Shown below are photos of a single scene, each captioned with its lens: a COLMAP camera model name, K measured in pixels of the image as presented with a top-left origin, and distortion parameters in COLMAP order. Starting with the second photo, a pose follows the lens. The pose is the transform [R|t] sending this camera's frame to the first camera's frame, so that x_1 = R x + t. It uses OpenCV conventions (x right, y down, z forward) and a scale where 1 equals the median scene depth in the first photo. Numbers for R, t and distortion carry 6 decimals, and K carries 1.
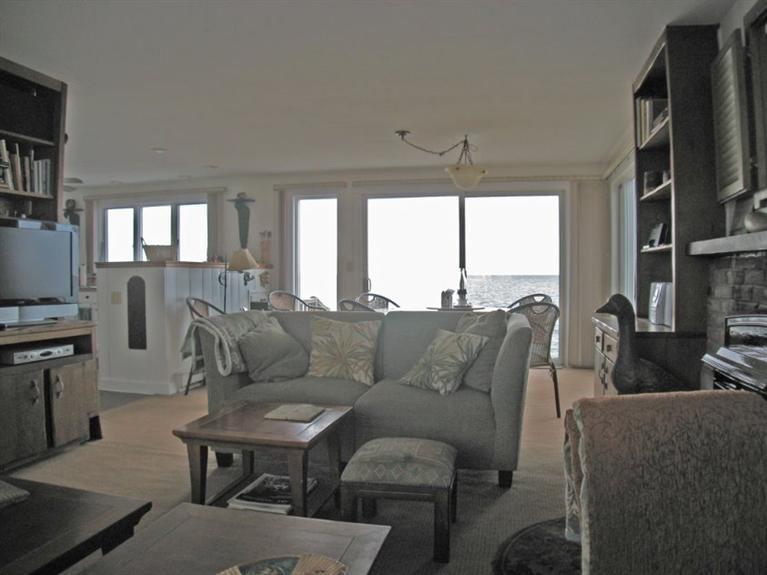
lens RADIAL K [[602.2, 0, 383.5], [0, 602.2, 287.5], [0, 0, 1]] dist [-0.081860, 0.002640]
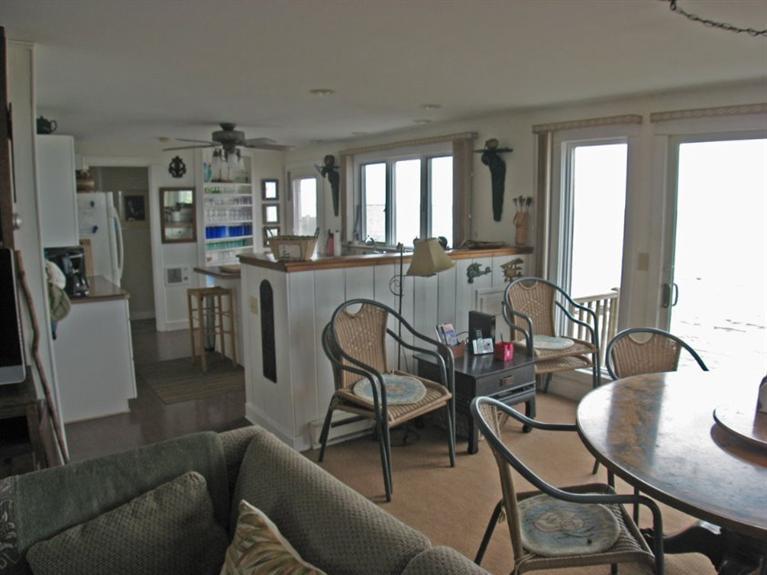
lens RADIAL K [[575.5, 0, 383.5], [0, 575.5, 287.5], [0, 0, 1]] dist [-0.156765, 0.001808]
pose [[0.769058, 0.097069, -0.631765, 0.090483], [-0.013724, 0.990681, 0.135509, -0.077368], [0.639031, -0.095544, 0.763224, 0.416968]]
